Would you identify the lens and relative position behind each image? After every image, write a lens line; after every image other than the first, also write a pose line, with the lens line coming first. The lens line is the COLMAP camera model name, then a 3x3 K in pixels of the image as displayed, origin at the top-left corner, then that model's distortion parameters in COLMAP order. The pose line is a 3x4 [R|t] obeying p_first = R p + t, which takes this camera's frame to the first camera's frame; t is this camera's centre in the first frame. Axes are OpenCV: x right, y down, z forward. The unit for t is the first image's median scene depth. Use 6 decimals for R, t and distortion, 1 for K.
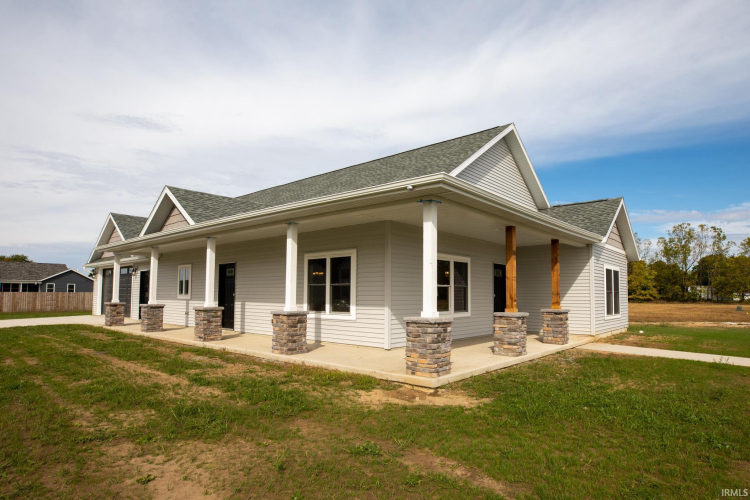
lens RADIAL K [[436.5, 0, 375.0], [0, 436.5, 250.0], [0, 0, 1]] dist [-0.001170, -0.000229]
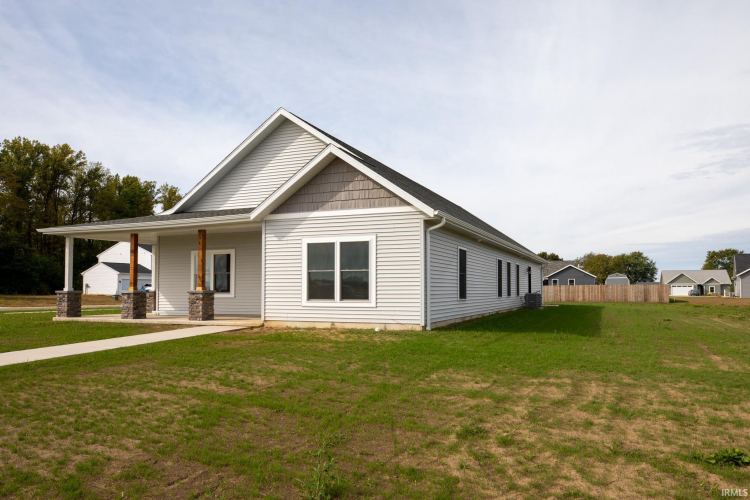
lens RADIAL K [[525.5, 0, 375.0], [0, 525.5, 250.0], [0, 0, 1]] dist [0.001296, 0.000814]
pose [[0.301869, -0.075970, -0.950317, 1.341027], [0.095002, 0.994255, -0.049305, 0.105415], [0.948604, -0.075398, 0.307353, 0.782549]]
